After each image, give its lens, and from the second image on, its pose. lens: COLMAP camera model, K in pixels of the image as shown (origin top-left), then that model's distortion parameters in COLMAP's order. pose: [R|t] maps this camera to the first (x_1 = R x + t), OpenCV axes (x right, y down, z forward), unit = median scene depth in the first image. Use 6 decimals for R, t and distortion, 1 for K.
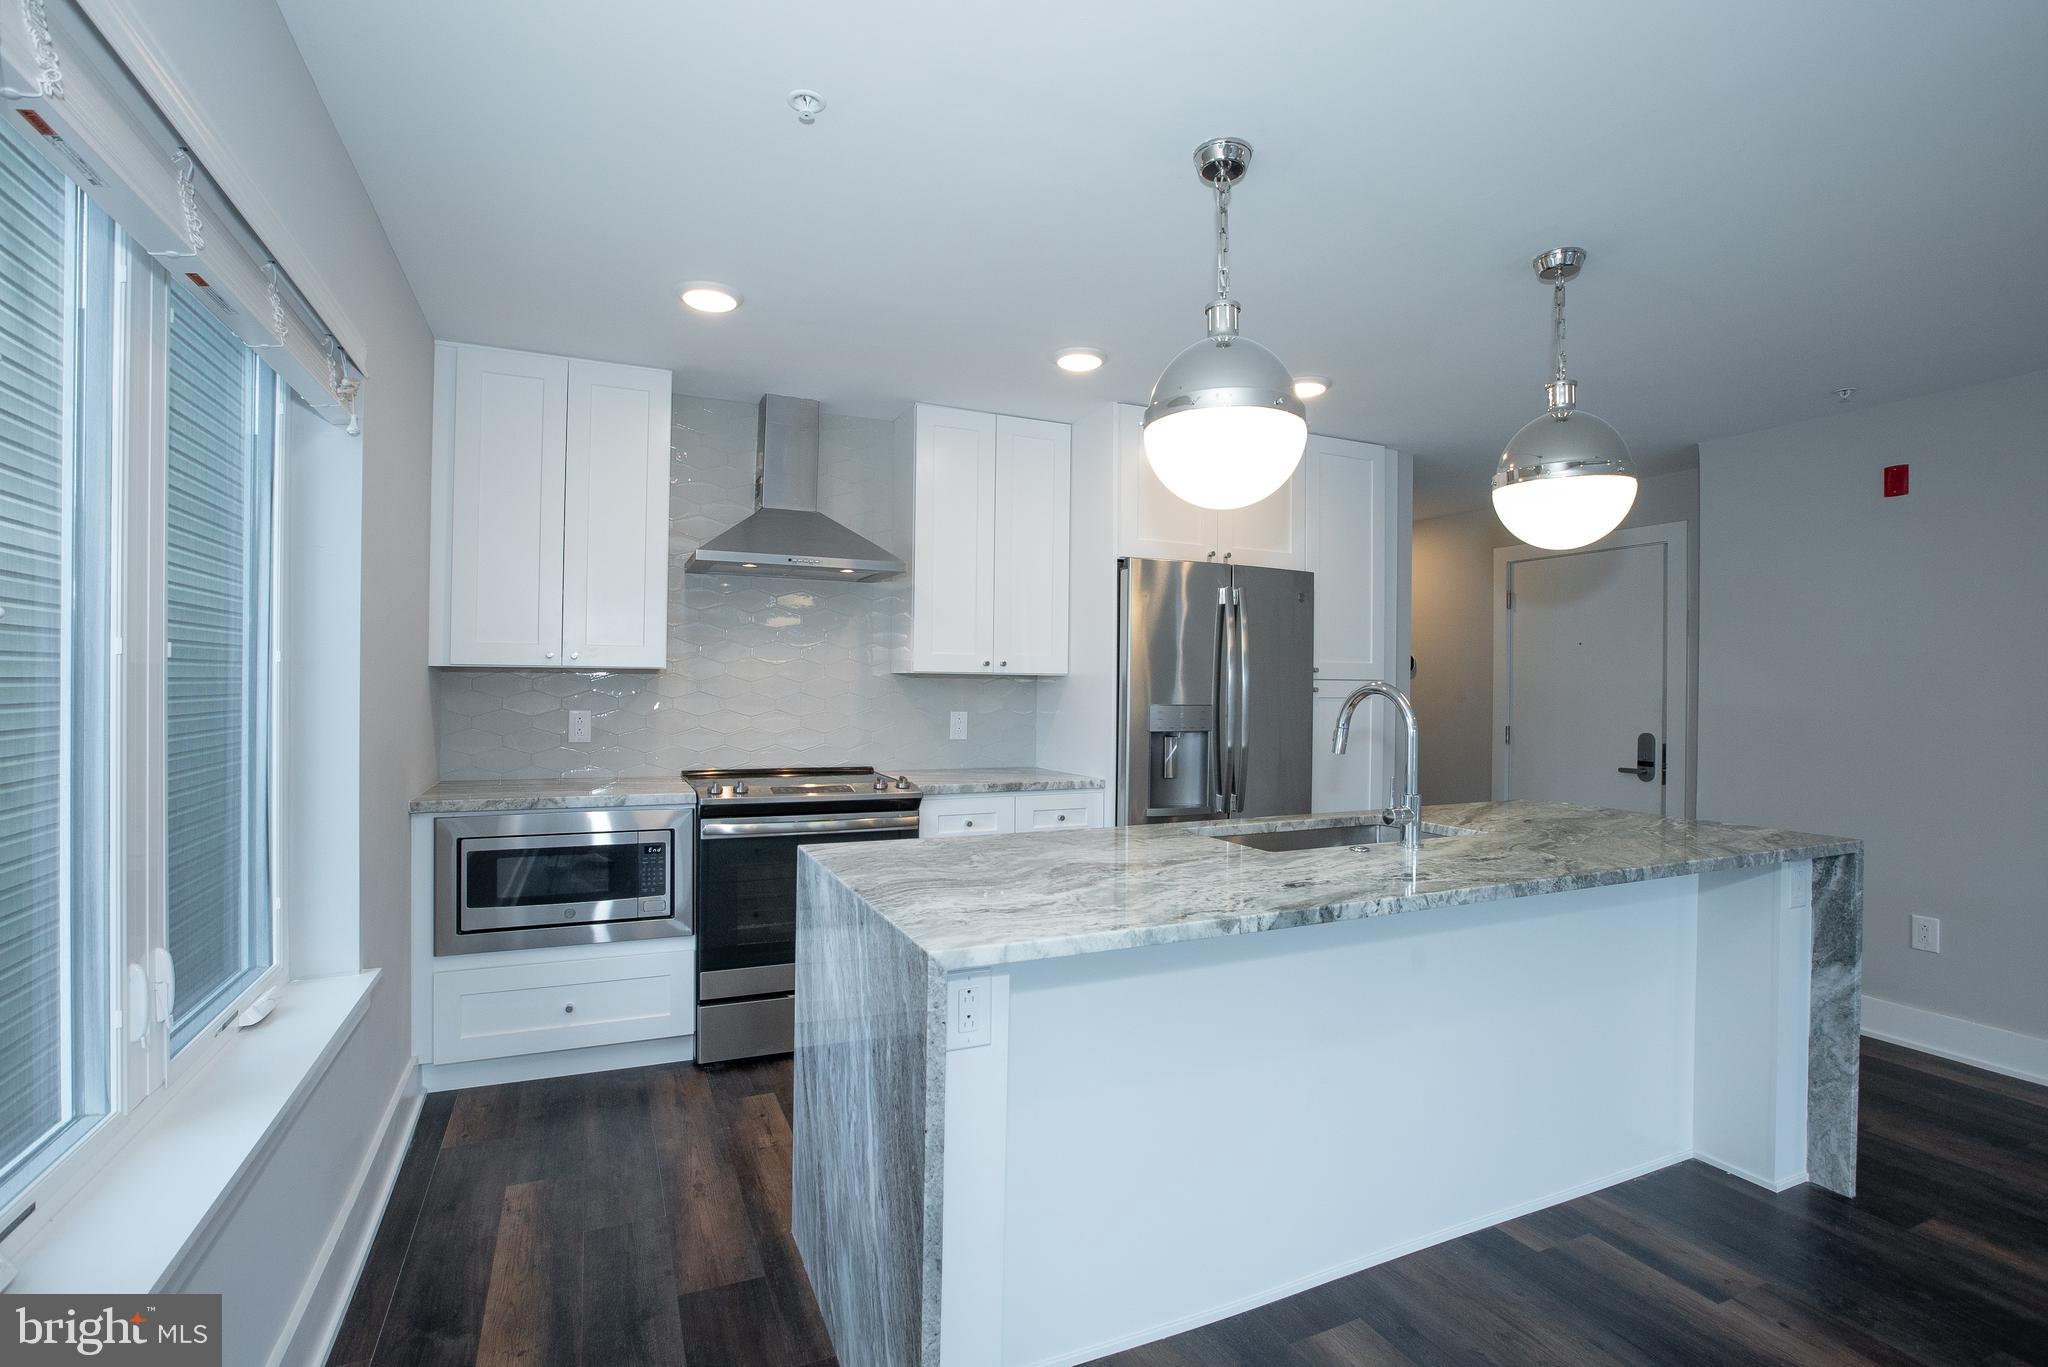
lens RADIAL K [[935.4, 0, 1018.6], [0, 935.4, 682.4], [0, 0, 1]] dist [-0.053400, 0.019686]
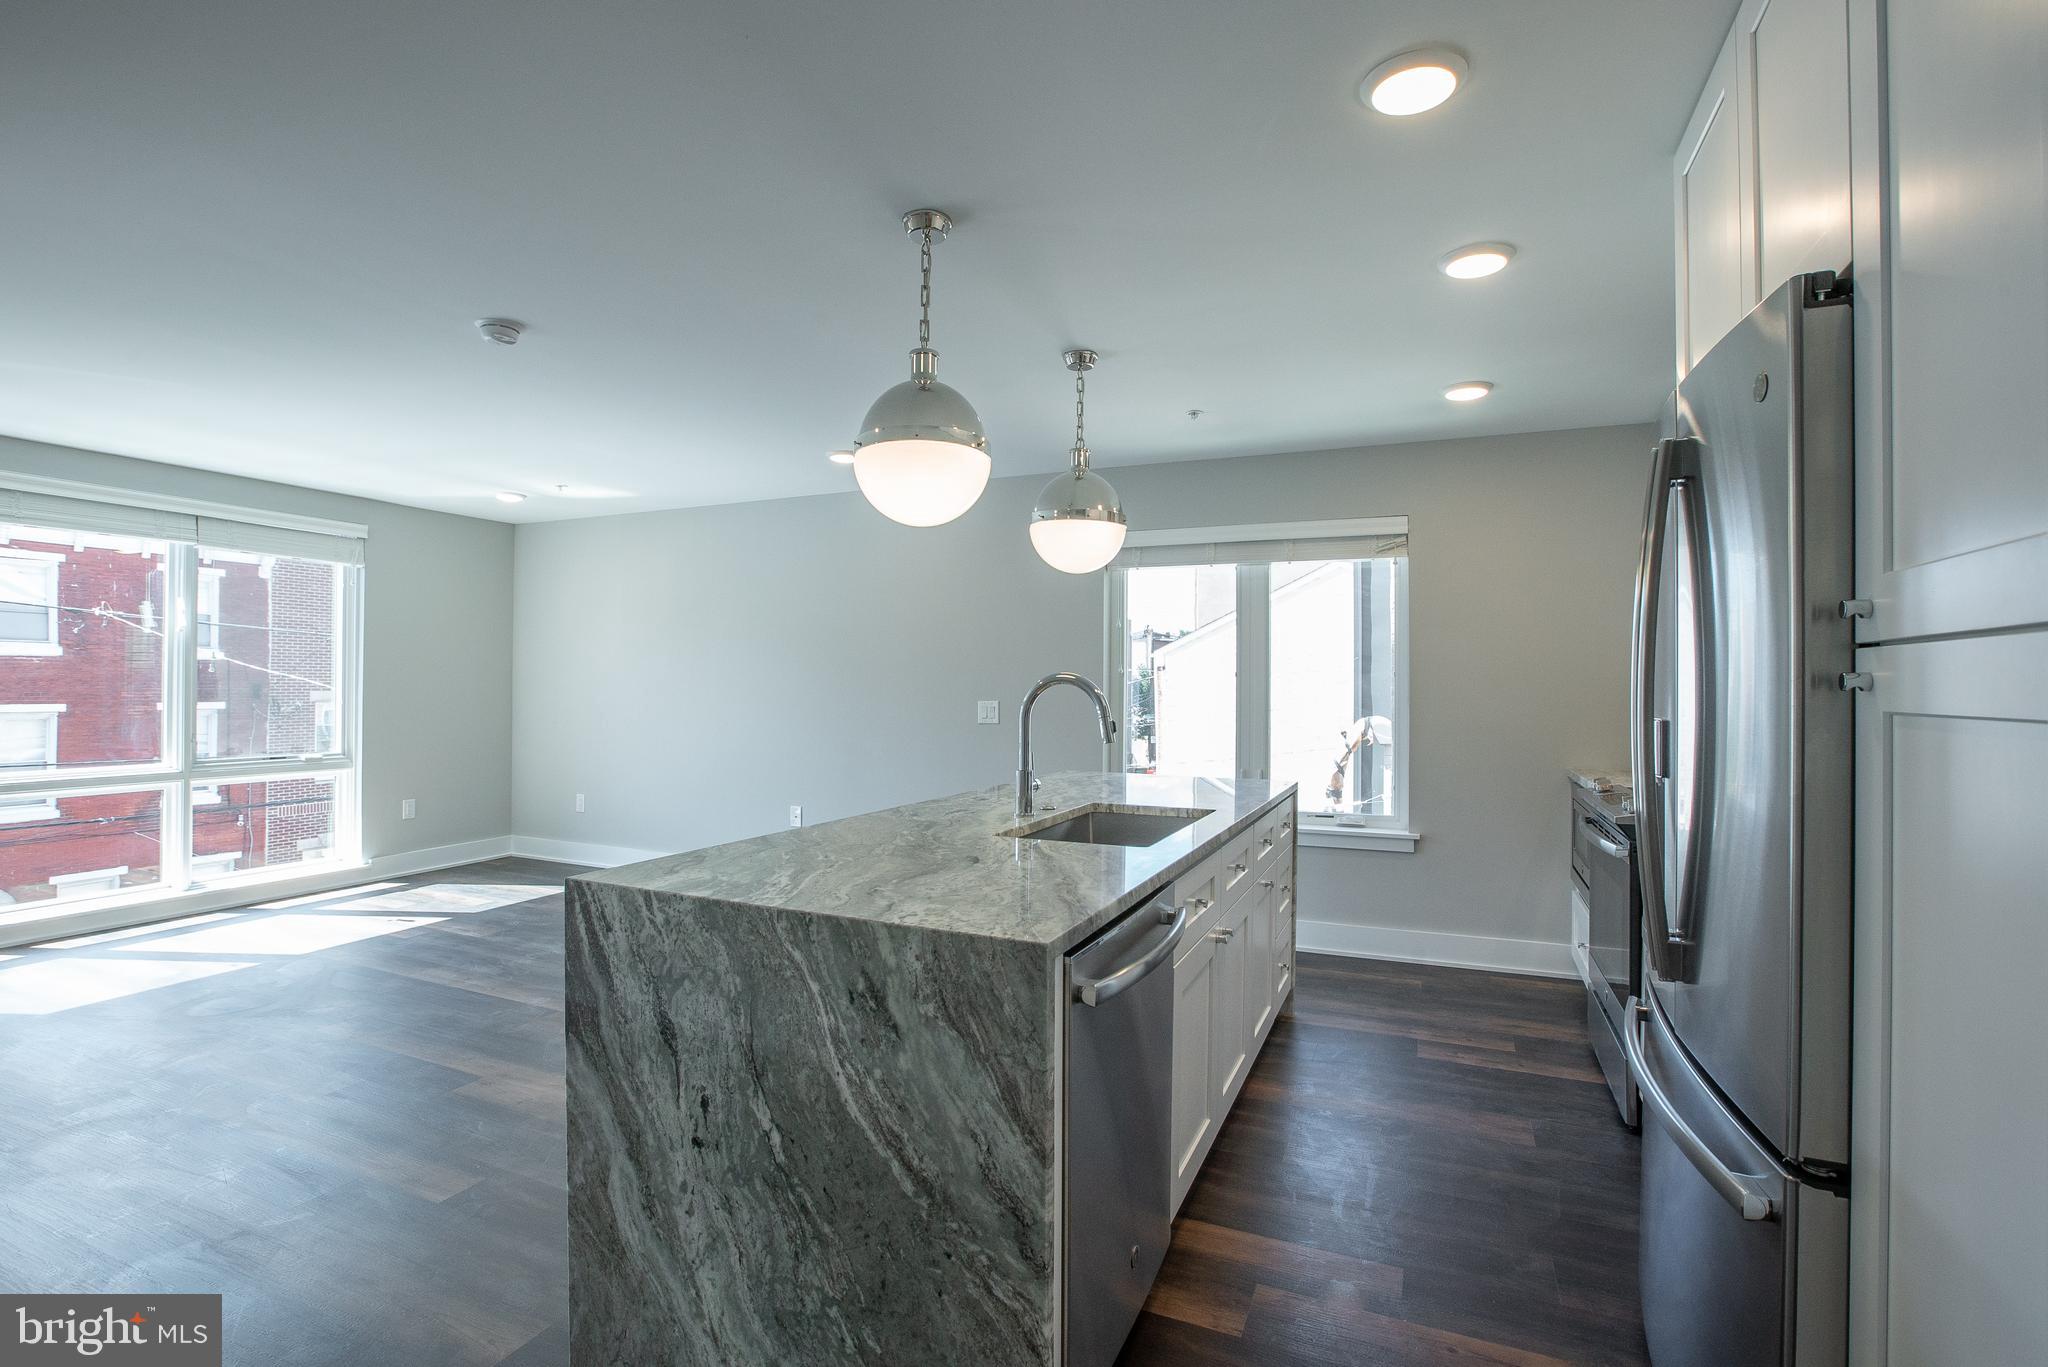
lens RADIAL K [[948.2, 0, 1021.7], [0, 948.2, 688.3], [0, 0, 1]] dist [-0.057138, 0.022042]
pose [[-0.746301, -0.015029, -0.665439, 0.864874], [-0.013338, 0.999882, -0.007624, 0.020354], [0.665475, 0.003186, -0.746413, 1.335401]]
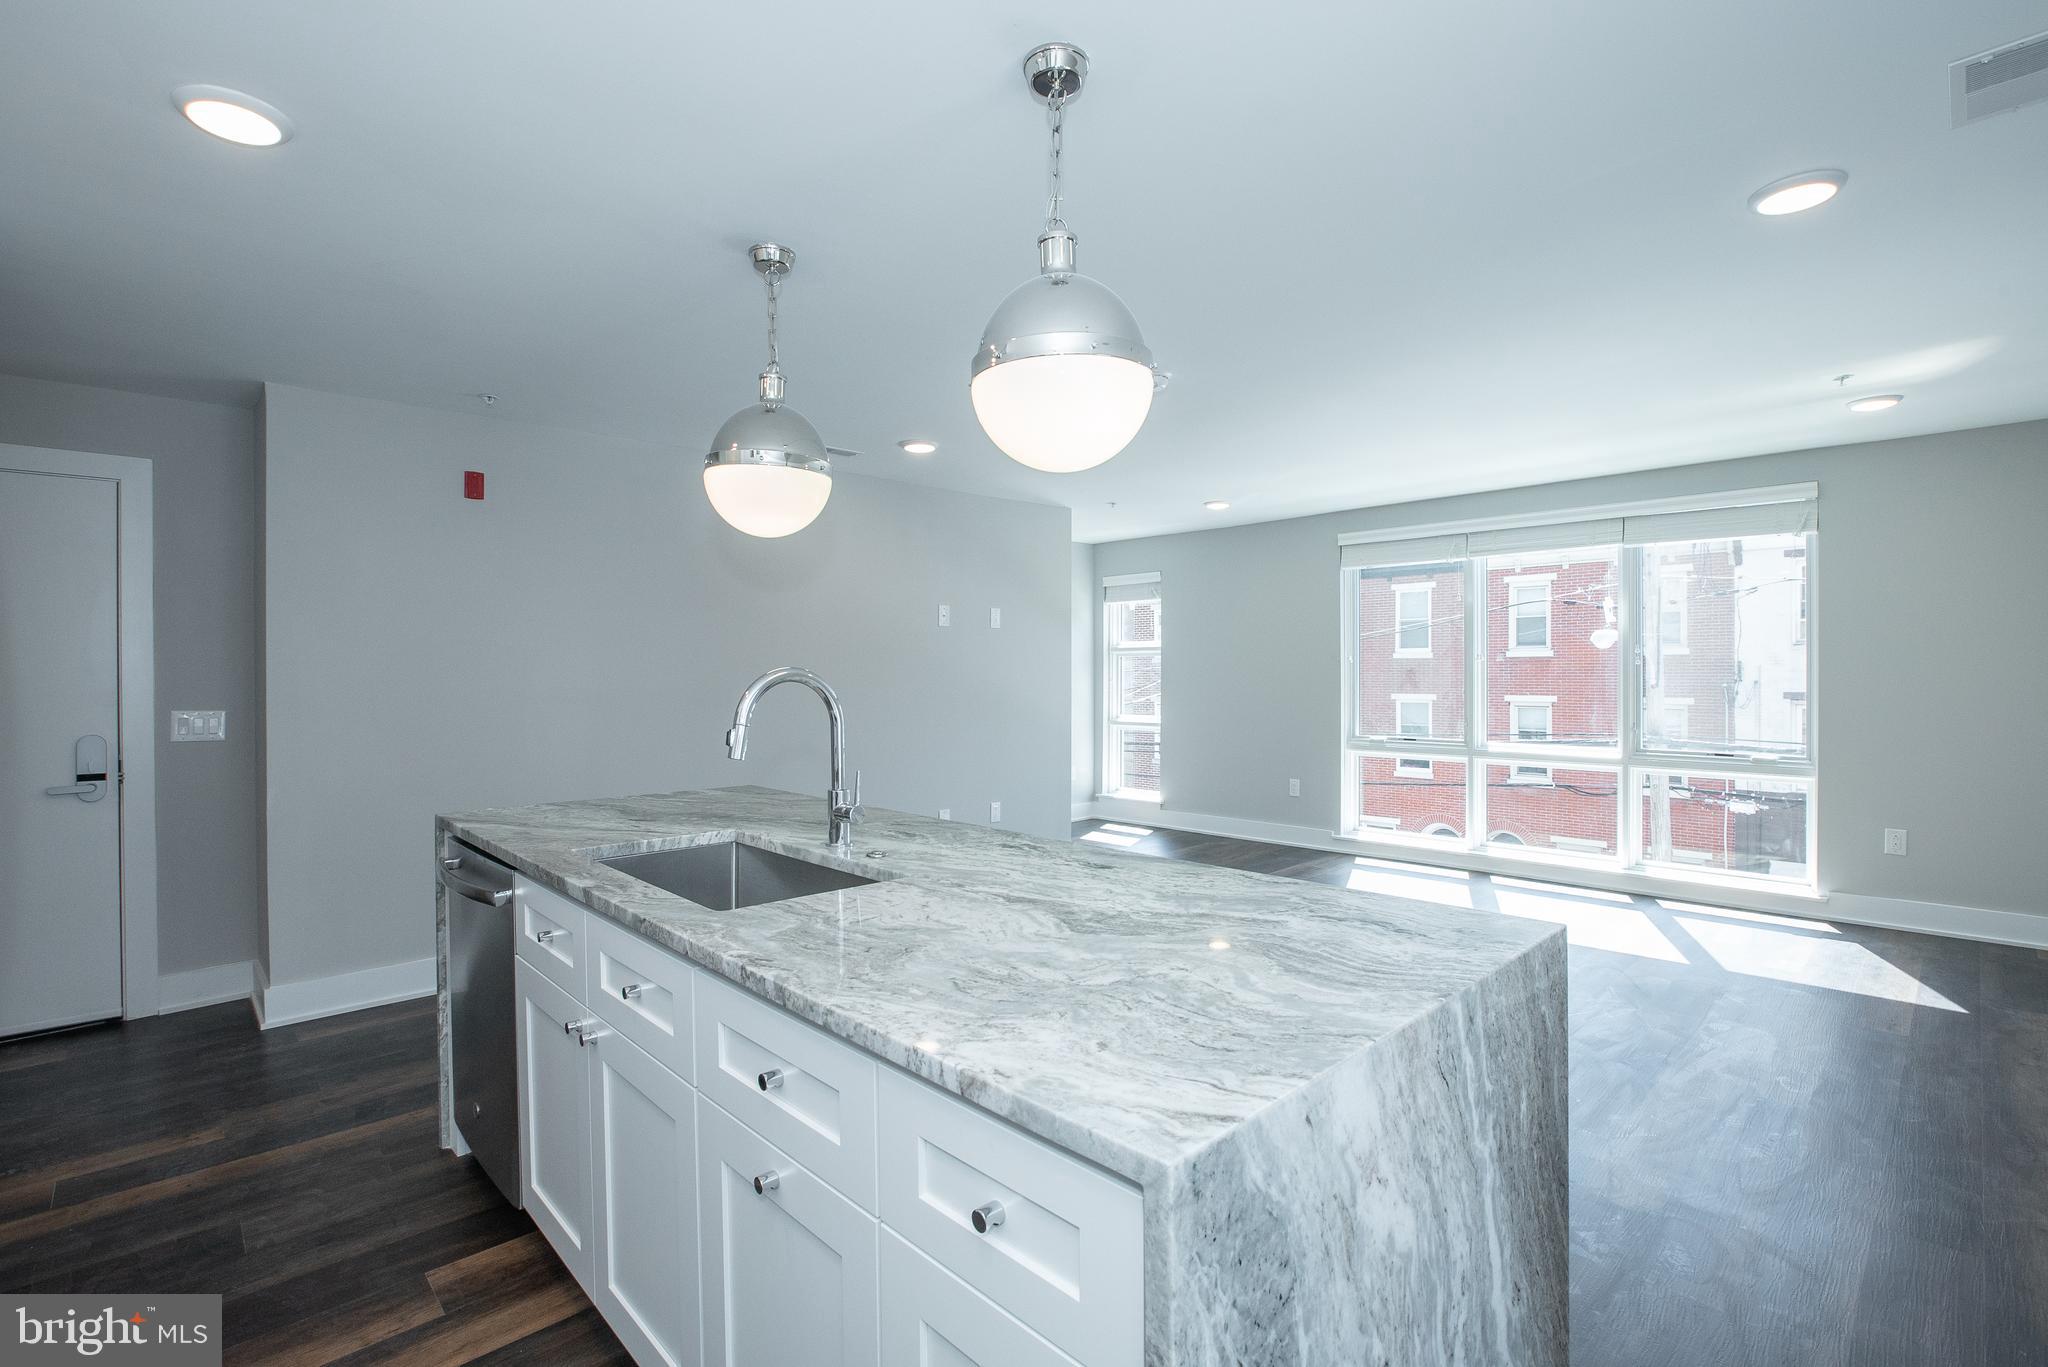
lens RADIAL K [[934.2, 0, 1020.9], [0, 934.2, 674.6], [0, 0, 1]] dist [-0.055316, 0.020048]
pose [[-0.324180, -0.013226, 0.945903, -0.362045], [-0.002272, 0.999910, 0.013203, -0.004612], [-0.945993, 0.002131, -0.324181, 0.802928]]
